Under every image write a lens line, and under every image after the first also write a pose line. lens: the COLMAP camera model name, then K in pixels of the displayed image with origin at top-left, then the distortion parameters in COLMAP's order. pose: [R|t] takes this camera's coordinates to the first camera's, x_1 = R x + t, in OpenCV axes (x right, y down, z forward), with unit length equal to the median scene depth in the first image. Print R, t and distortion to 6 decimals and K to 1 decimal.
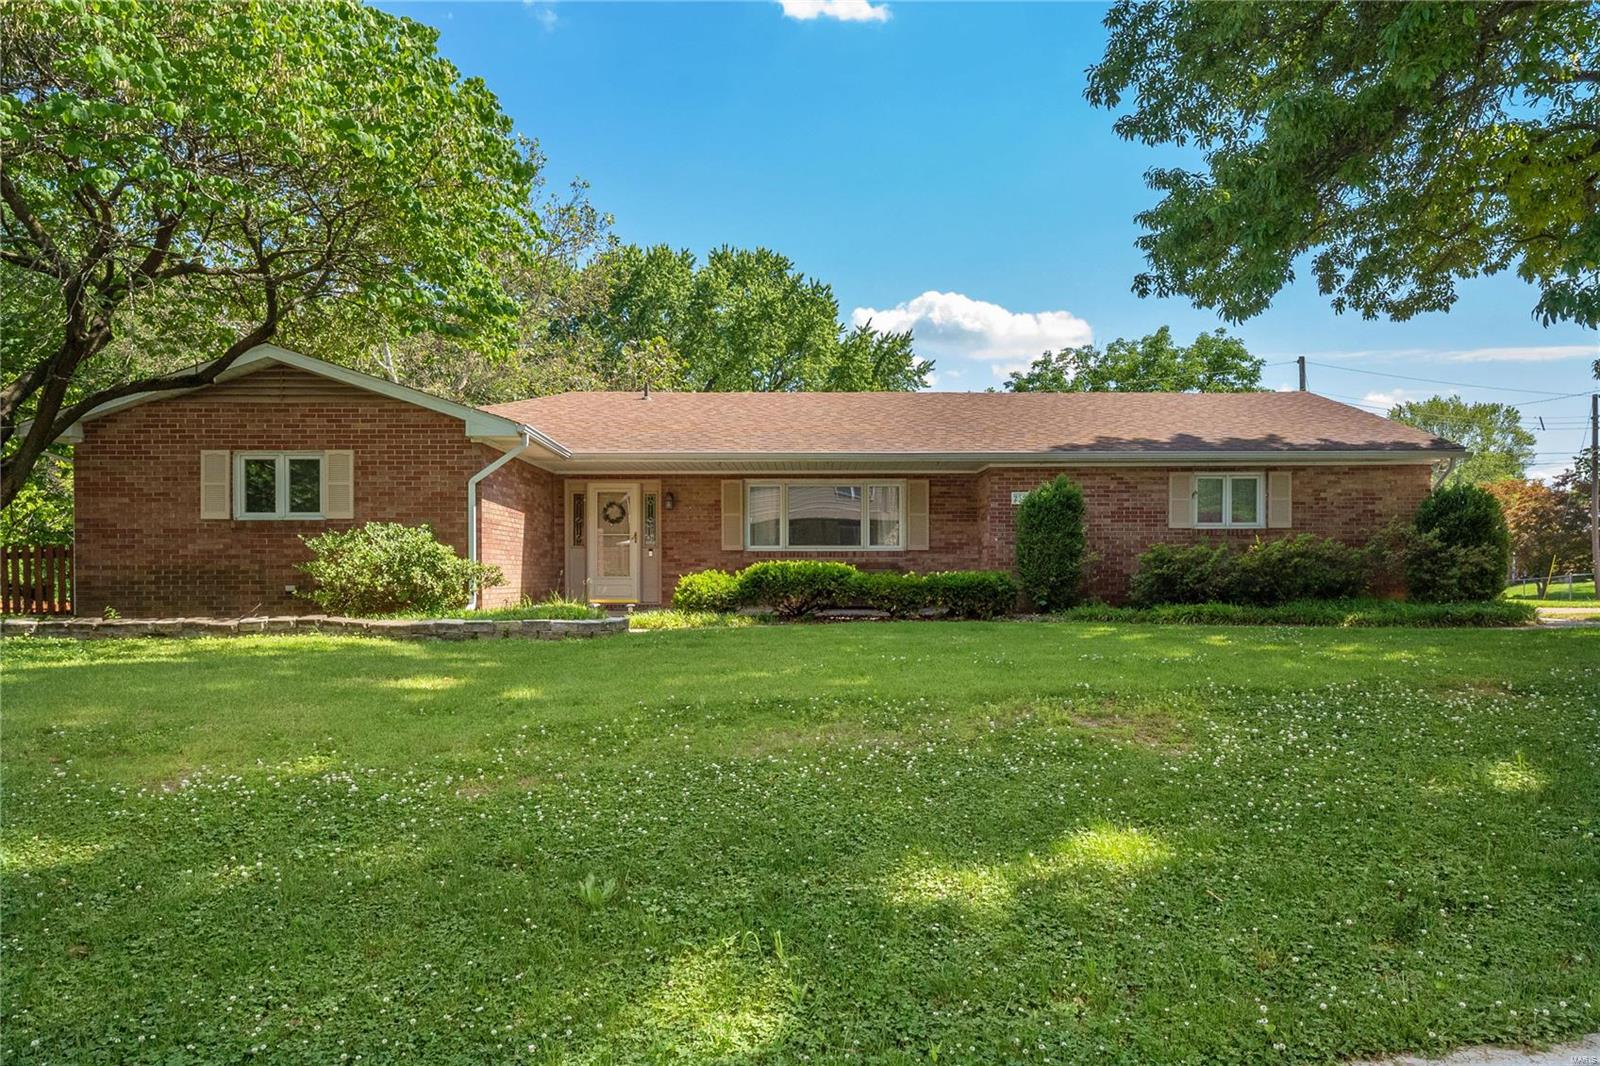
lens RADIAL K [[1078.9, 0, 800.3], [0, 1078.9, 541.1], [0, 0, 1]] dist [0.012458, 0.001765]
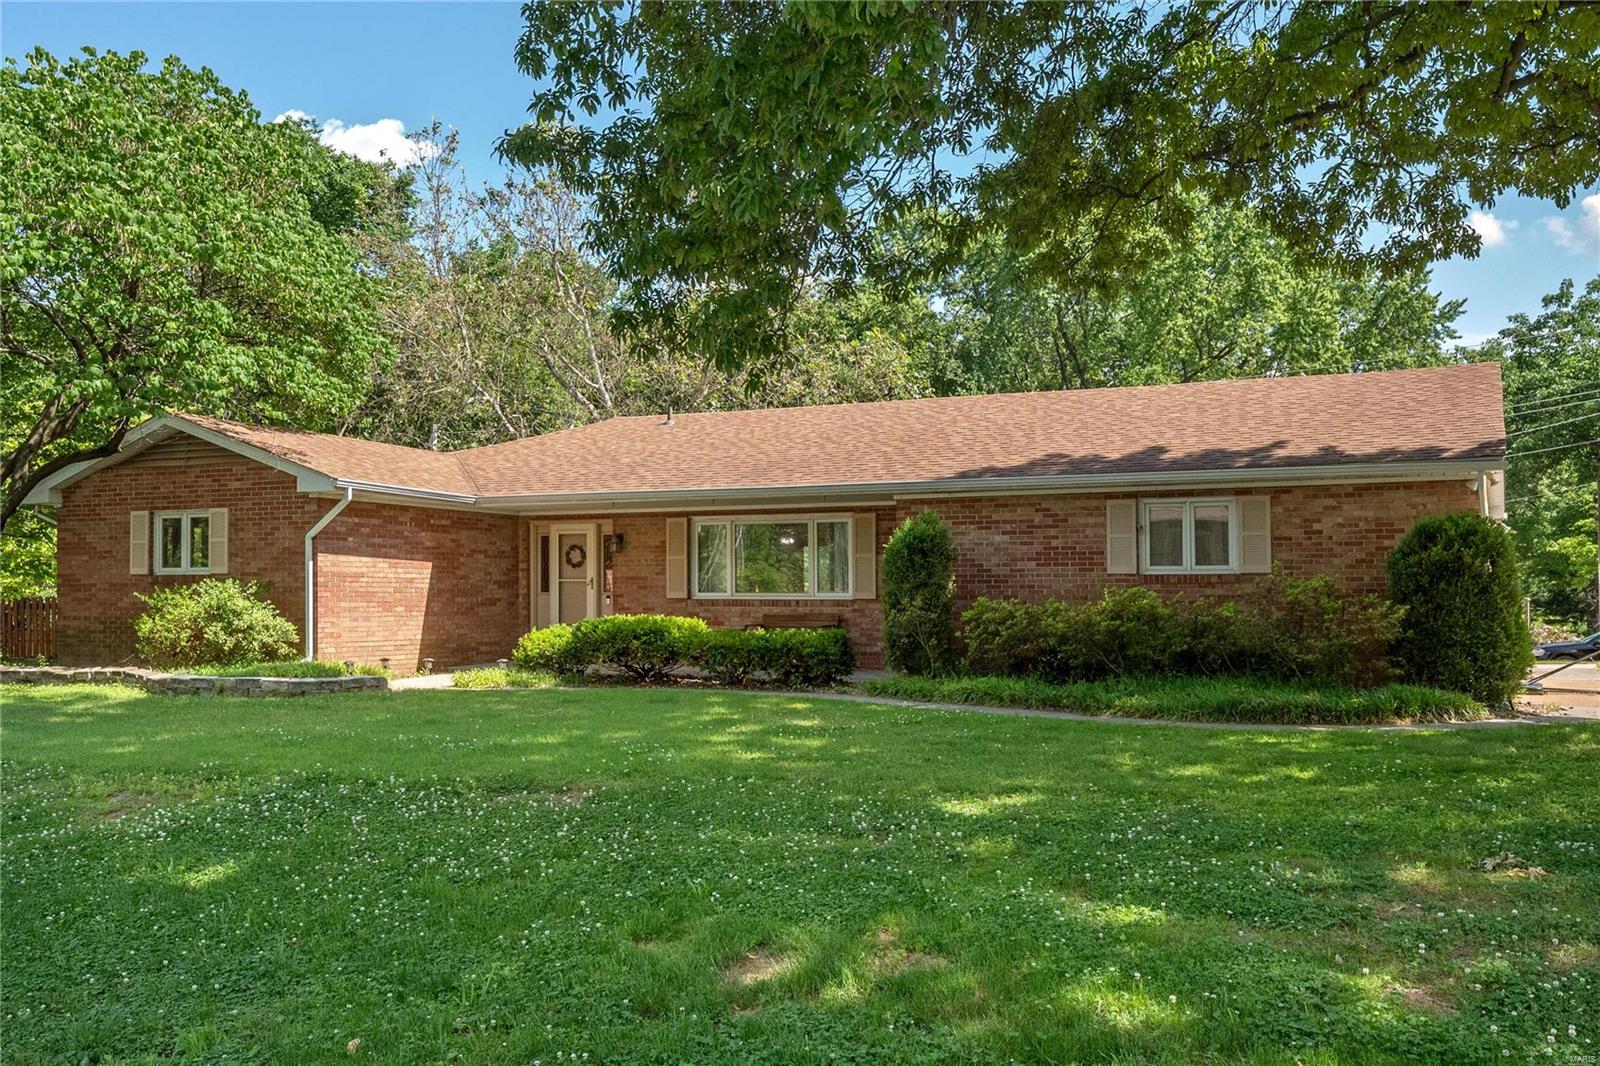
lens RADIAL K [[1405.8, 0, 799.5], [0, 1405.8, 535.1], [0, 0, 1]] dist [0.011715, 0.001968]
pose [[0.893929, -0.016369, -0.447909, 0.589565], [0.010158, 0.999816, -0.016265, -0.025369], [0.448093, 0.009990, 0.893931, 0.023325]]
